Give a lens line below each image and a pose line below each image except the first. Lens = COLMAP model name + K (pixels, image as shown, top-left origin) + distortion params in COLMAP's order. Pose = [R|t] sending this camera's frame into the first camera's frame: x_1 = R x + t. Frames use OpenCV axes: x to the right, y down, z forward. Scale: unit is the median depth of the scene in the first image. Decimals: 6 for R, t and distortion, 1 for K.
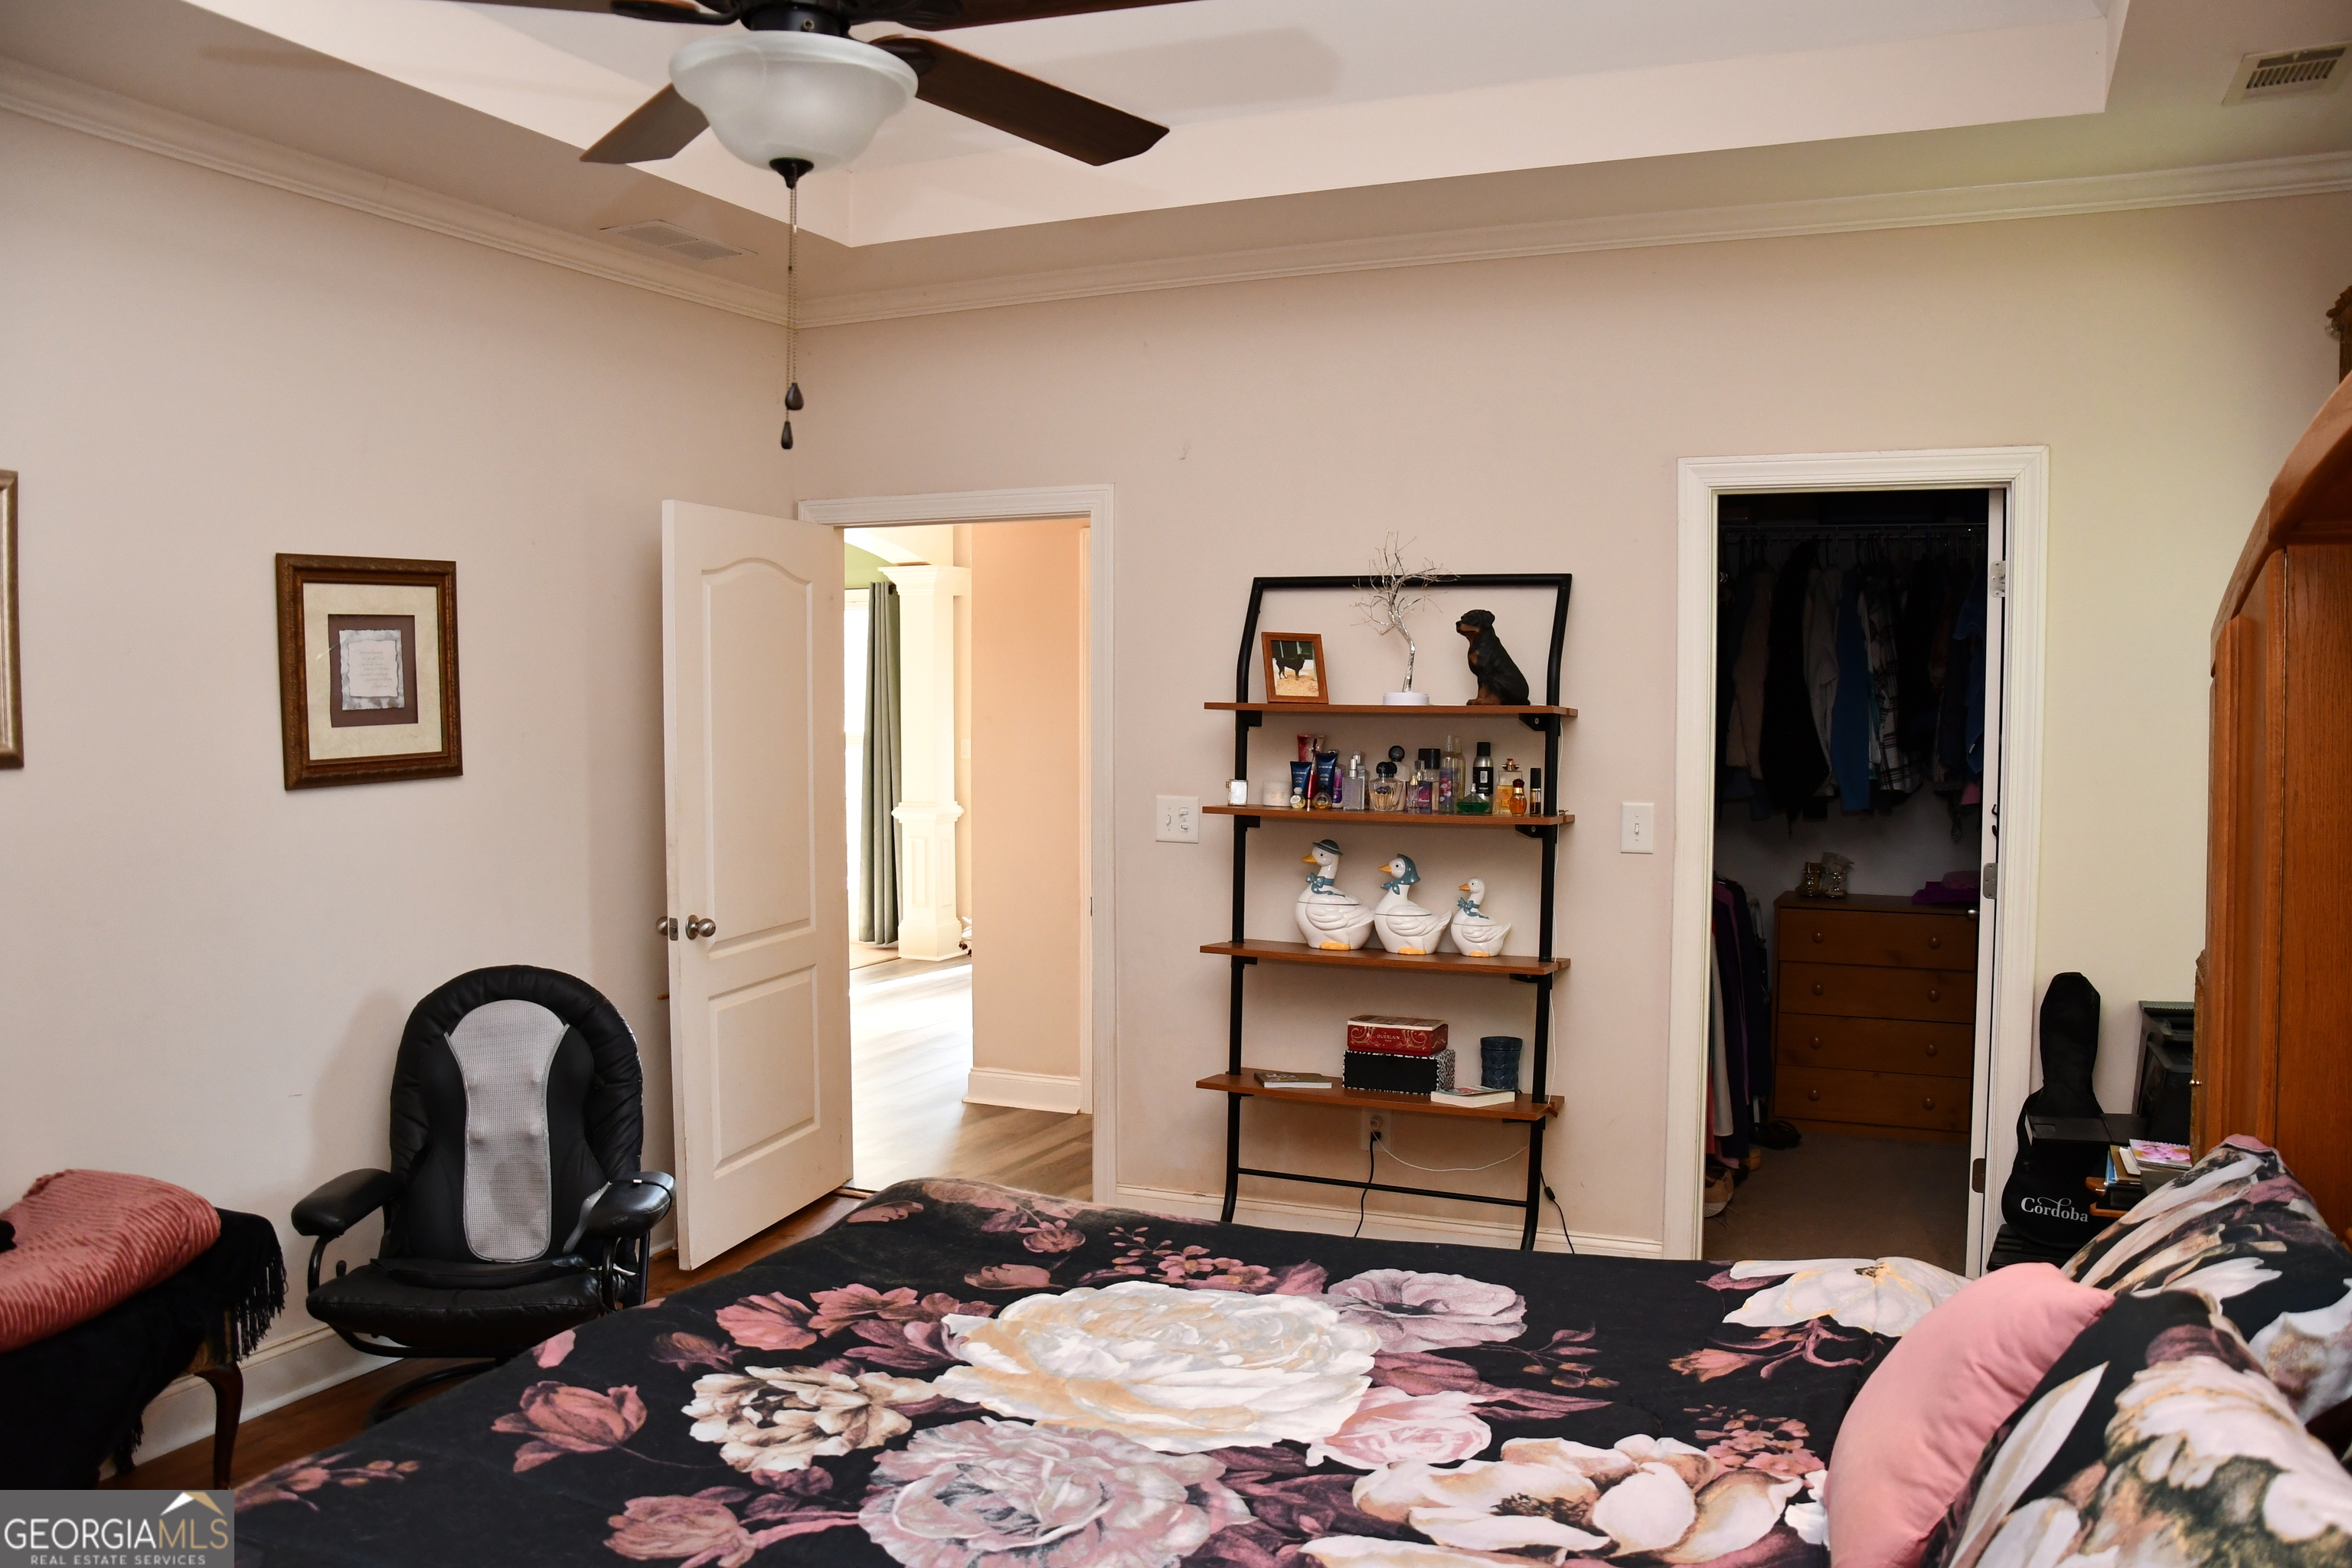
lens RADIAL K [[1870.1, 0, 1184.0], [0, 1870.1, 799.4], [0, 0, 1]] dist [-0.155424, 0.121248]
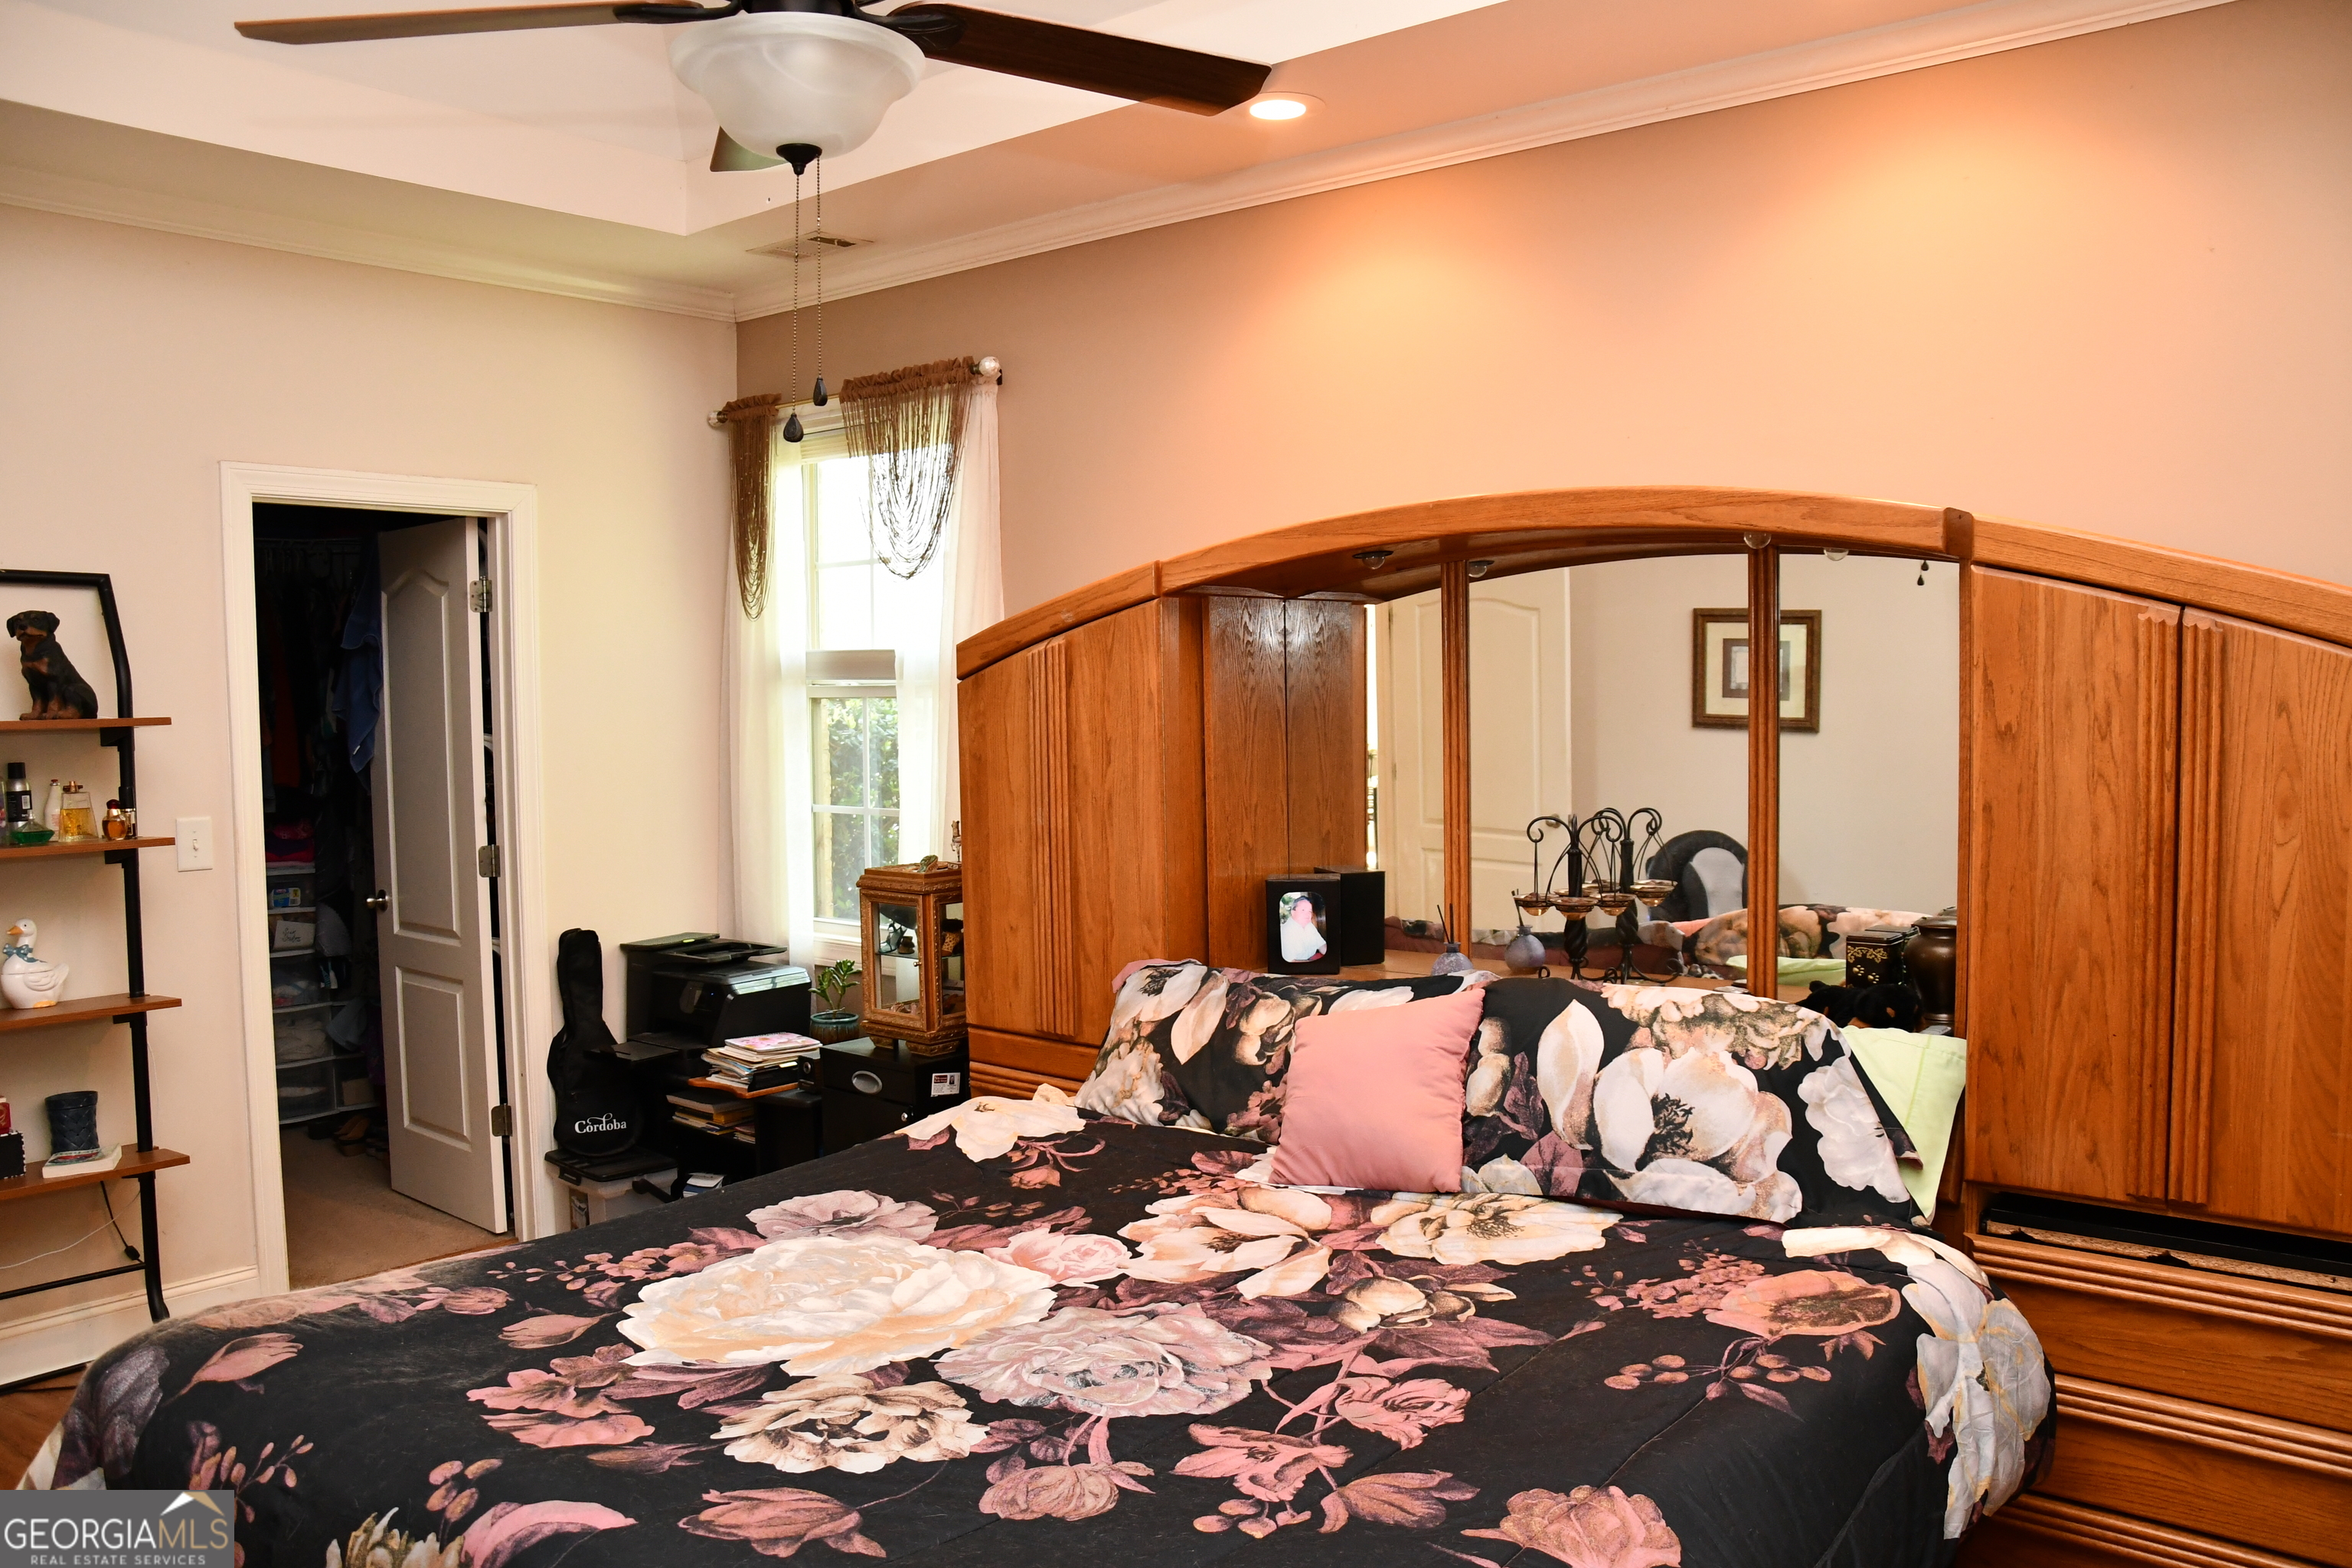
lens RADIAL K [[1870.1, 0, 1184.0], [0, 1870.1, 799.4], [0, 0, 1]] dist [-0.155424, 0.121248]
pose [[0.255681, -0.058686, 0.964978, -0.961391], [0.064822, 0.996950, 0.043456, -0.027537], [-0.964586, 0.051441, 0.258705, 0.488302]]
